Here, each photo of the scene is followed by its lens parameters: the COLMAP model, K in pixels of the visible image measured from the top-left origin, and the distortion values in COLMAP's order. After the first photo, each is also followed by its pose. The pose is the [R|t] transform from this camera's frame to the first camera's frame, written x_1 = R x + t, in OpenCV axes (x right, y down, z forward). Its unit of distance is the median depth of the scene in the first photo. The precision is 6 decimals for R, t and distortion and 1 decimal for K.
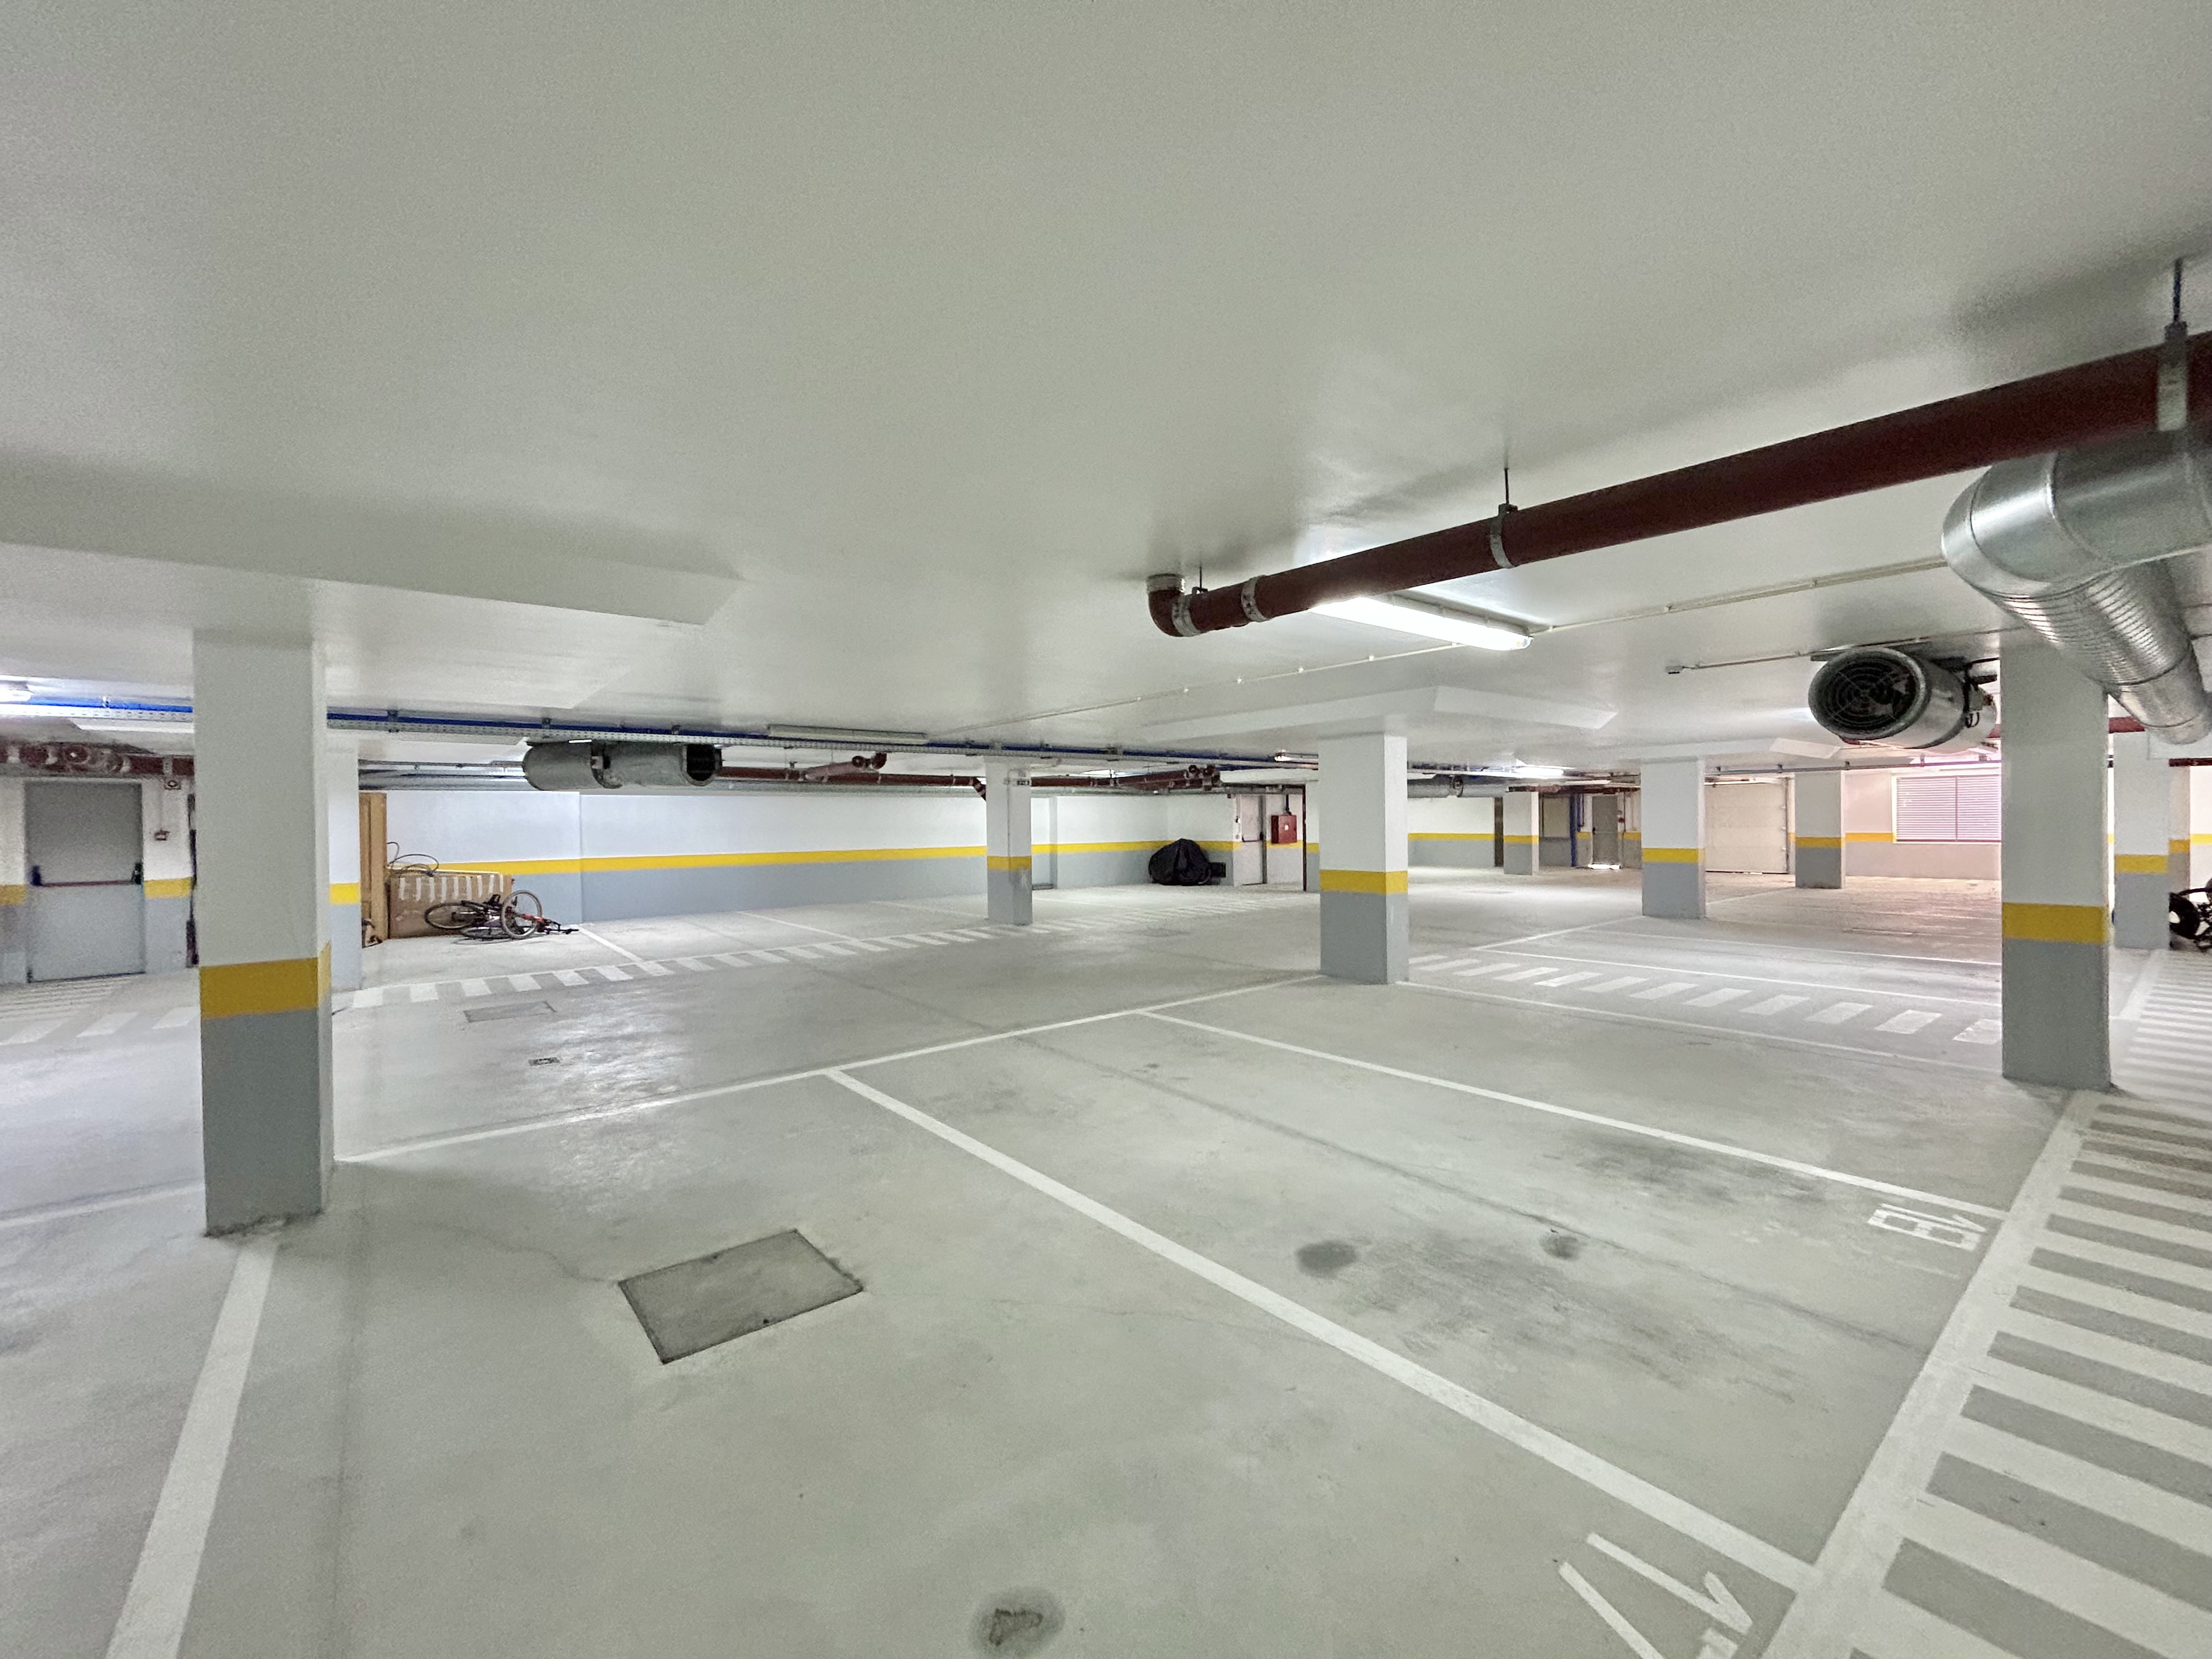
lens RADIAL K [[893.0, 0, 1103.8], [0, 893.0, 826.6], [0, 0, 1]] dist [0.001120, 0.000138]
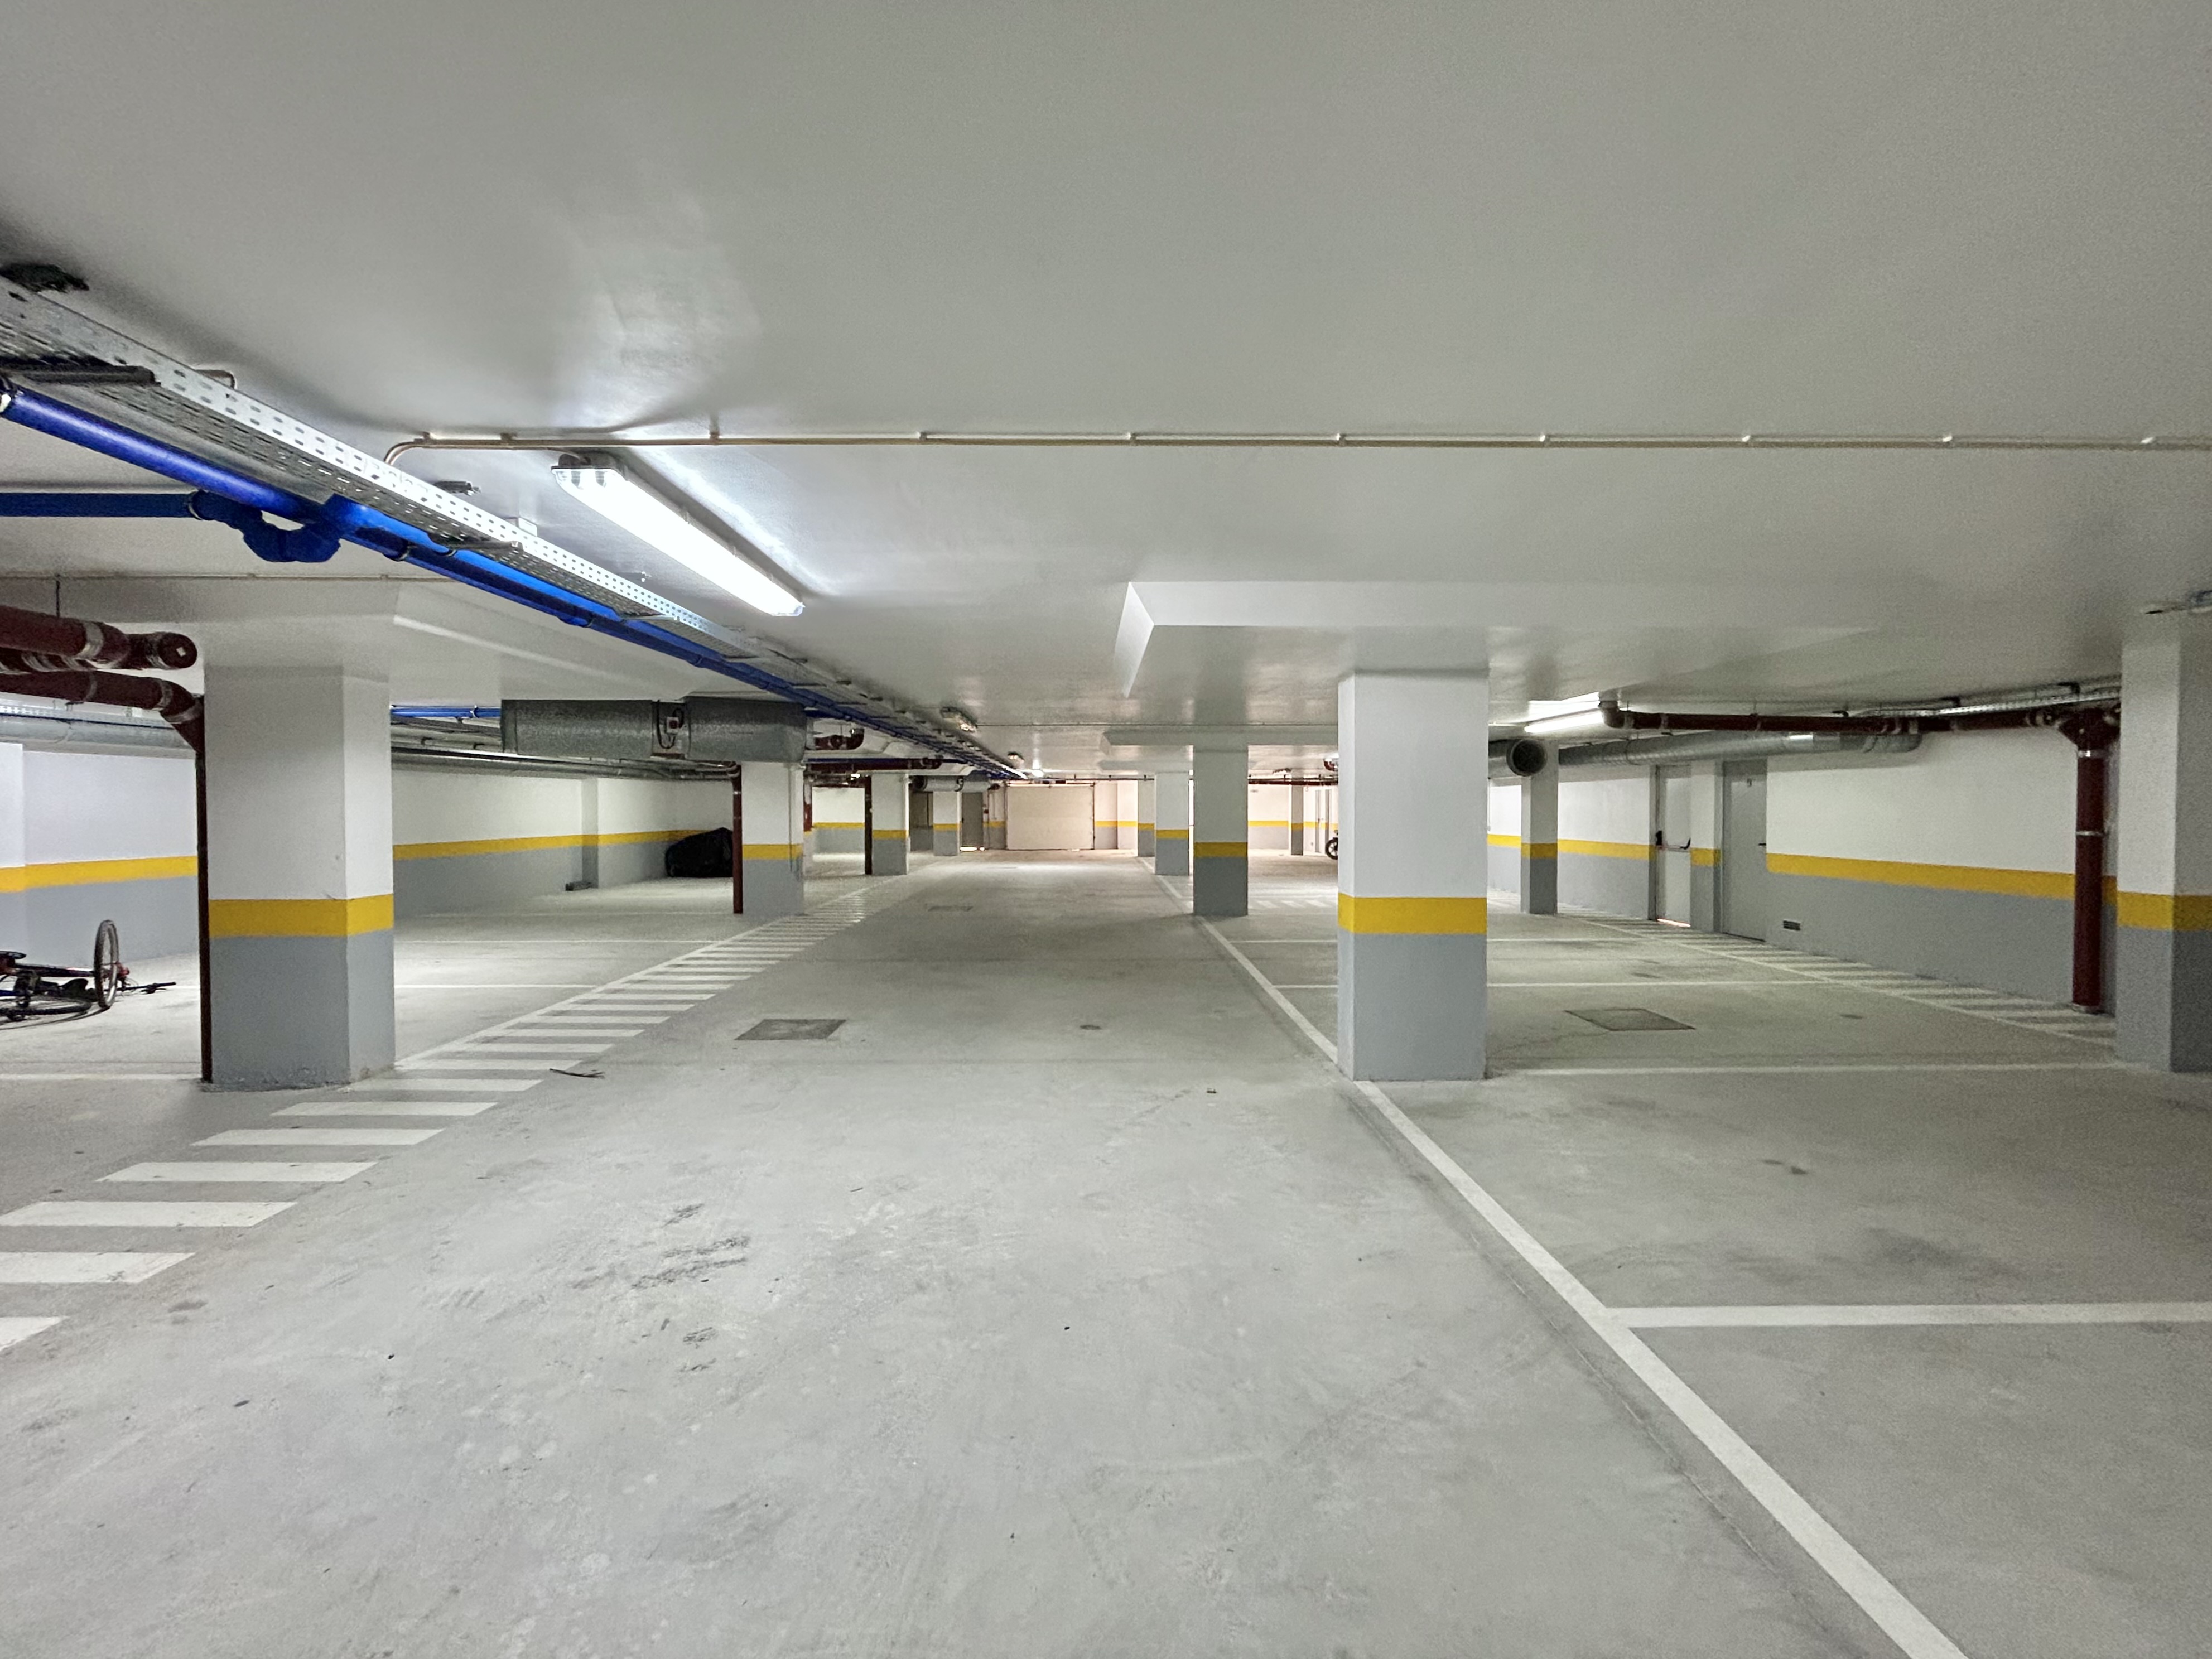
lens RADIAL K [[892.9, 0, 1110.9], [0, 892.9, 825.3], [0, 0, 1]] dist [0.001120, 0.000138]
pose [[0.601516, -0.004001, 0.798851, -0.435962], [-0.001723, 0.999979, 0.006306, 0.005224], [-0.798859, -0.005169, 0.601496, 0.103829]]
